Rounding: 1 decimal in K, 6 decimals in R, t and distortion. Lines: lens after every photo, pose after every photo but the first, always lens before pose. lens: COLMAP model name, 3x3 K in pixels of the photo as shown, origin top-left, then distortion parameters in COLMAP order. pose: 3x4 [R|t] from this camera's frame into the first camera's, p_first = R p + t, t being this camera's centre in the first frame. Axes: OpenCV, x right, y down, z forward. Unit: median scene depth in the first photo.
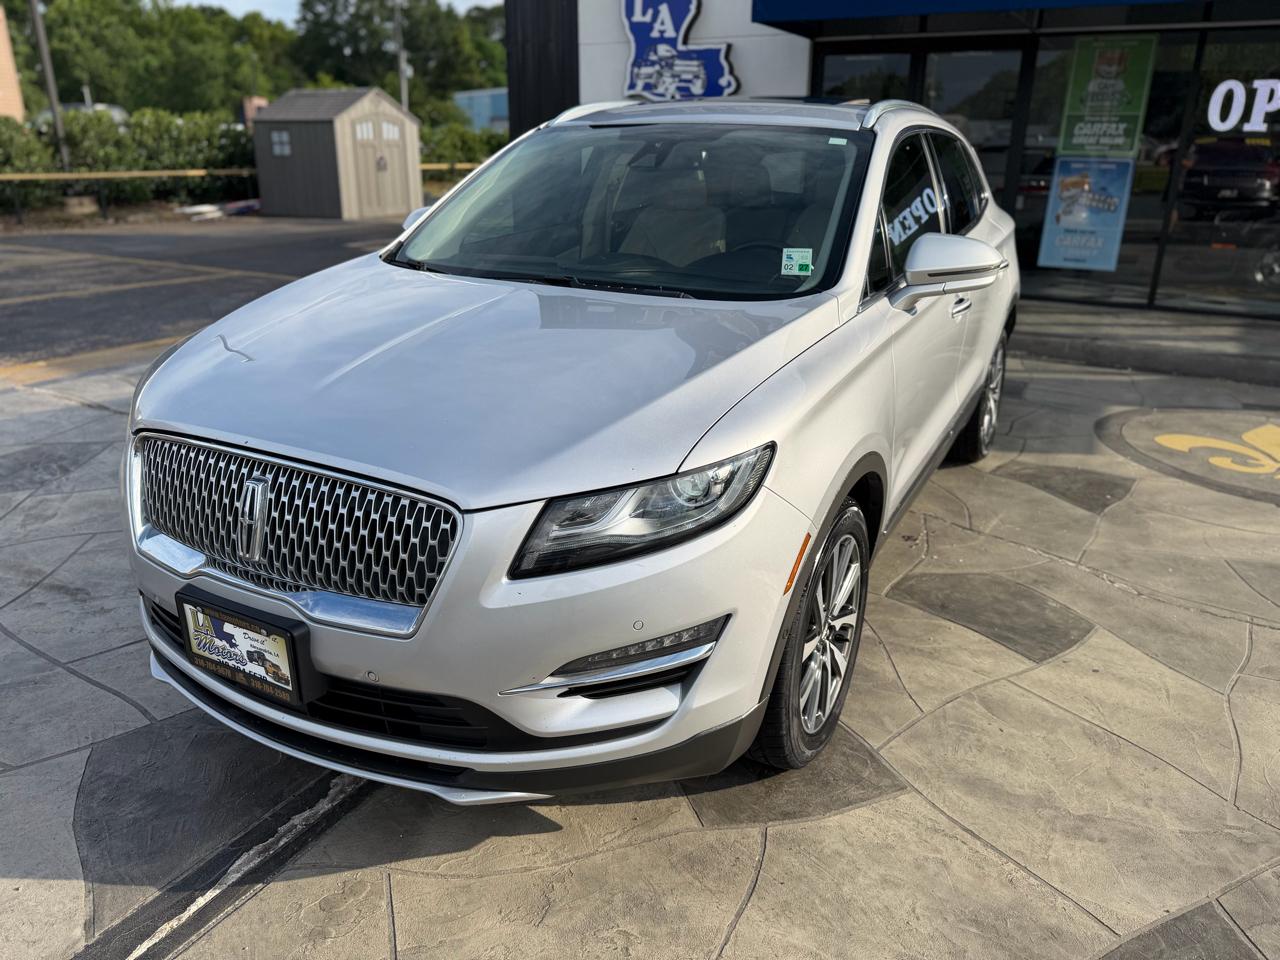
lens RADIAL K [[900.6, 0, 641.3], [0, 900.6, 487.4], [0, 0, 1]] dist [0.040520, -0.053320]
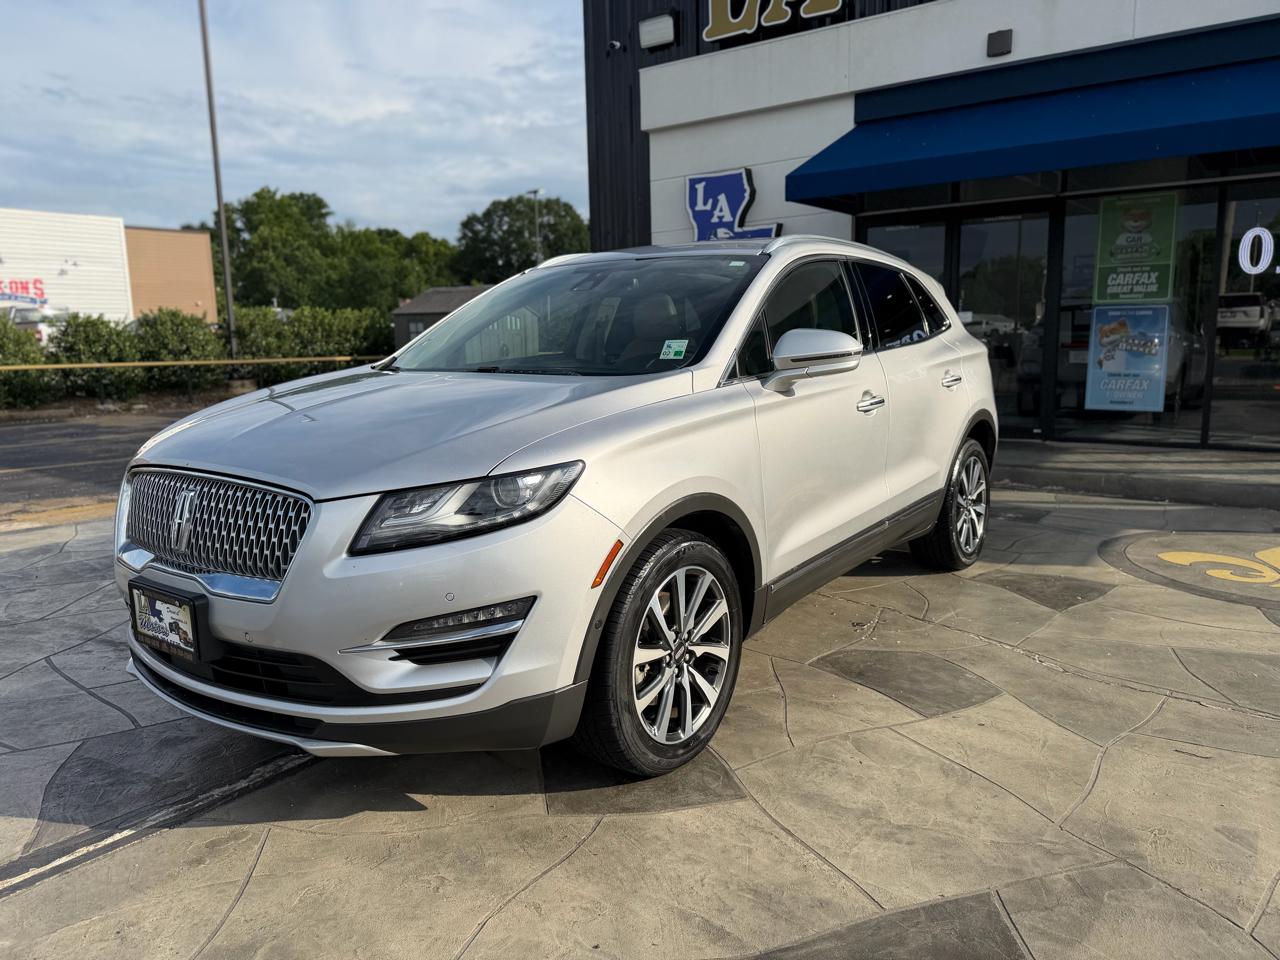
lens RADIAL K [[900.6, 0, 638.2], [0, 900.6, 487.1], [0, 0, 1]] dist [0.040520, -0.053320]
pose [[0.989337, -0.006074, -0.145517, 0.265029], [-0.022346, 0.980970, -0.192867, 0.144663], [0.143920, 0.194062, 0.970375, -0.121868]]
